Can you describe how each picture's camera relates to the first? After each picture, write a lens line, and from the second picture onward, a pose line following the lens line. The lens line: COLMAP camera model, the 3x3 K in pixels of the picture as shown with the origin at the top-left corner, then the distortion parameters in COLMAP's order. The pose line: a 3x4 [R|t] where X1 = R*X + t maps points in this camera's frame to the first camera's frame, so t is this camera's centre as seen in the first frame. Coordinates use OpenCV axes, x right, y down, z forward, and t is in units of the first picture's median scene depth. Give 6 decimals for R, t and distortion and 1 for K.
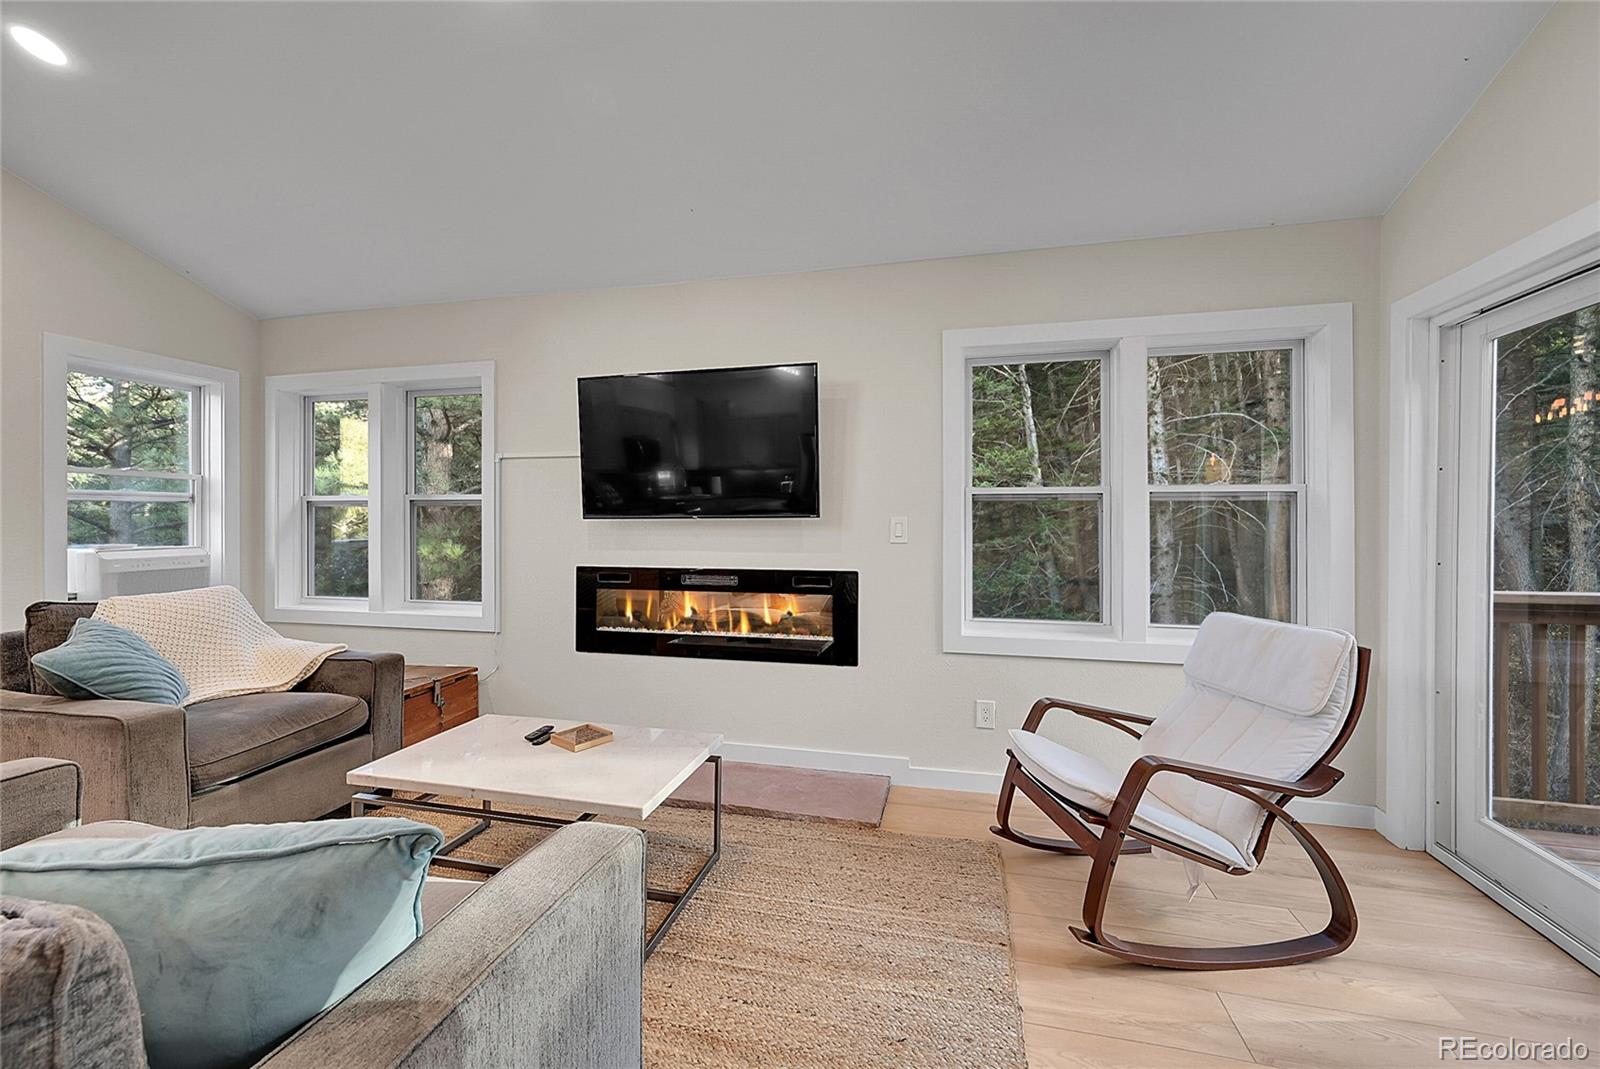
lens RADIAL K [[647.2, 0, 799.0], [0, 647.2, 511.4], [0, 0, 1]] dist [-0.000297, -0.000419]
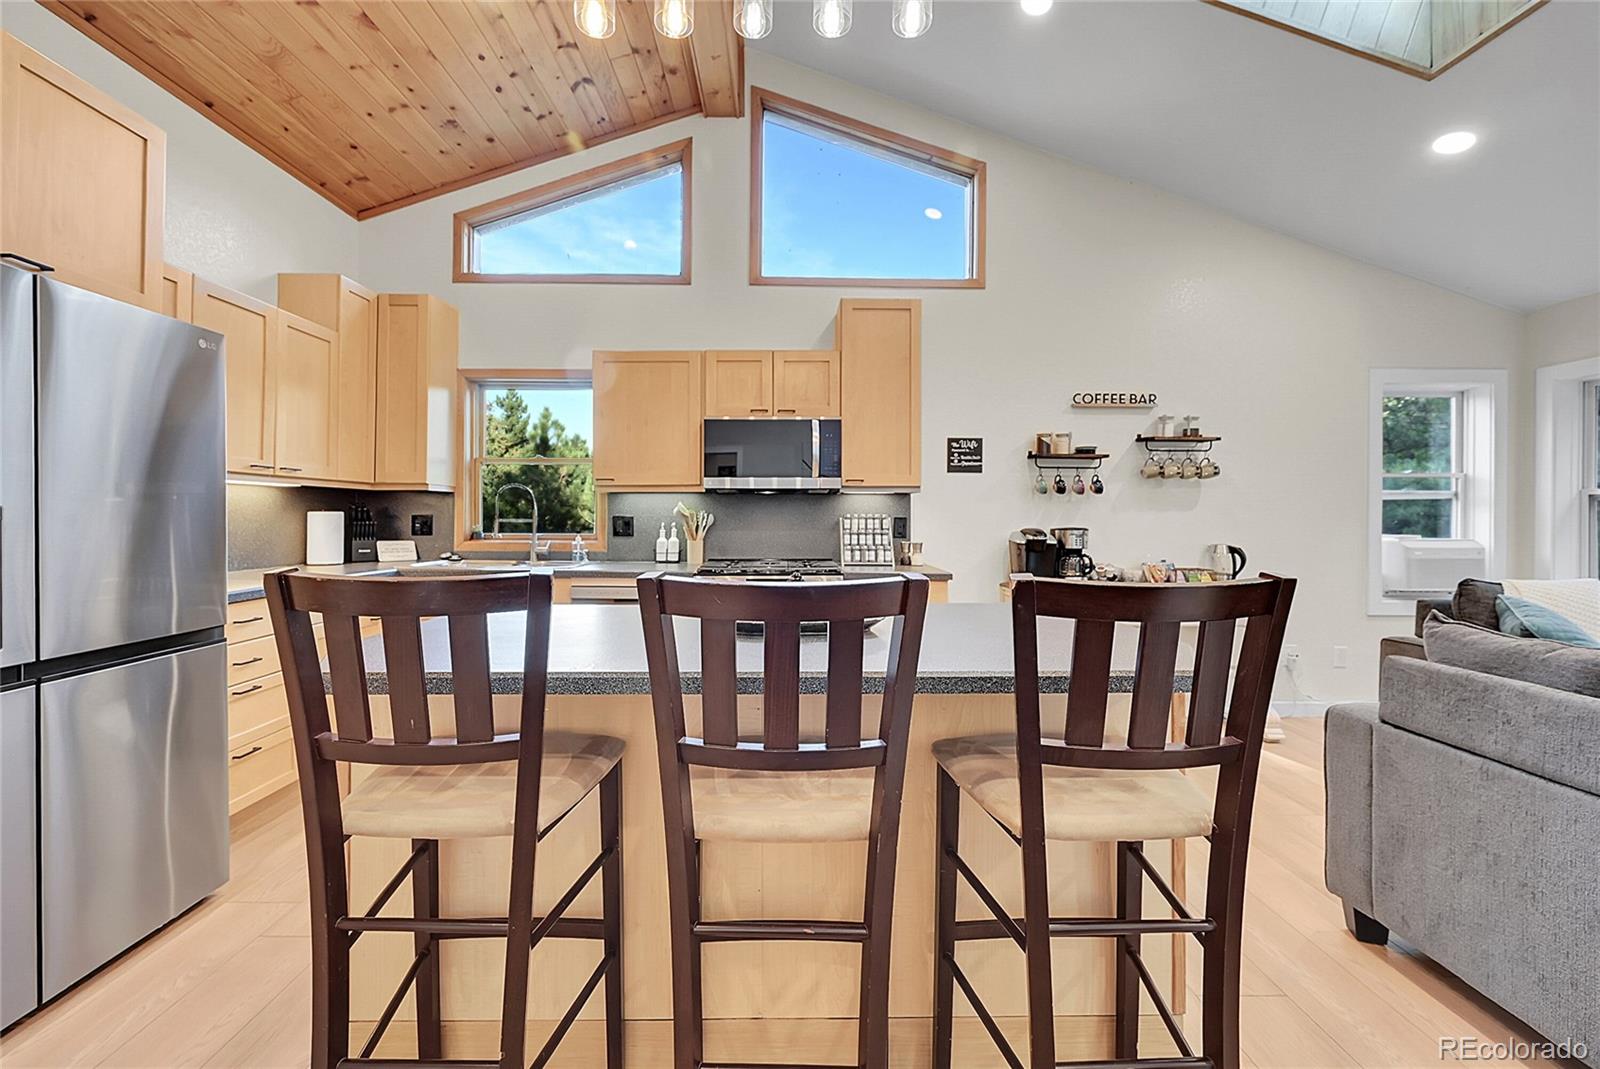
lens RADIAL K [[647.2, 0, 795.1], [0, 647.2, 515.9], [0, 0, 1]] dist [-0.000297, -0.000419]
pose [[0.222620, 0.001676, -0.974904, -0.158650], [0.009528, 0.999947, 0.003894, -0.000164], [0.974859, -0.010156, 0.222592, -0.405332]]
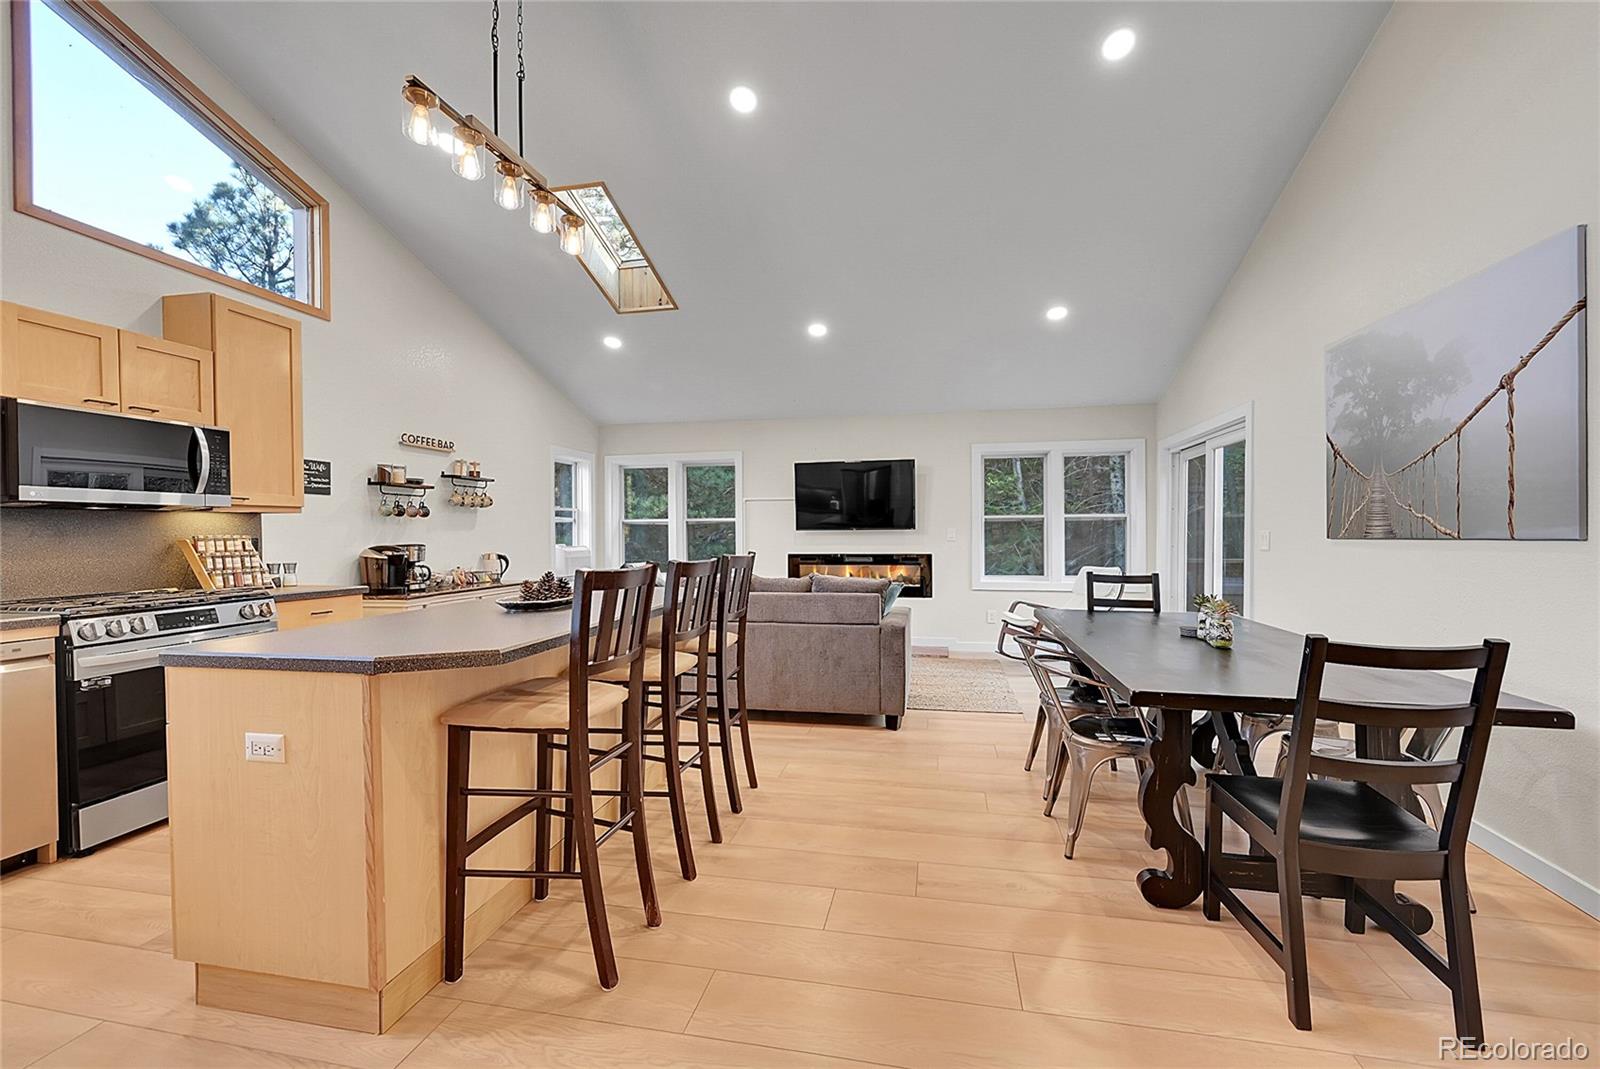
lens RADIAL K [[647.2, 0, 787.5], [0, 647.2, 525.4], [0, 0, 1]] dist [-0.000297, -0.000419]
pose [[0.999916, -0.004811, -0.012030, -0.357802], [0.004861, 0.999980, 0.004097, -0.014580], [0.012010, -0.004155, 0.999919, -1.138929]]
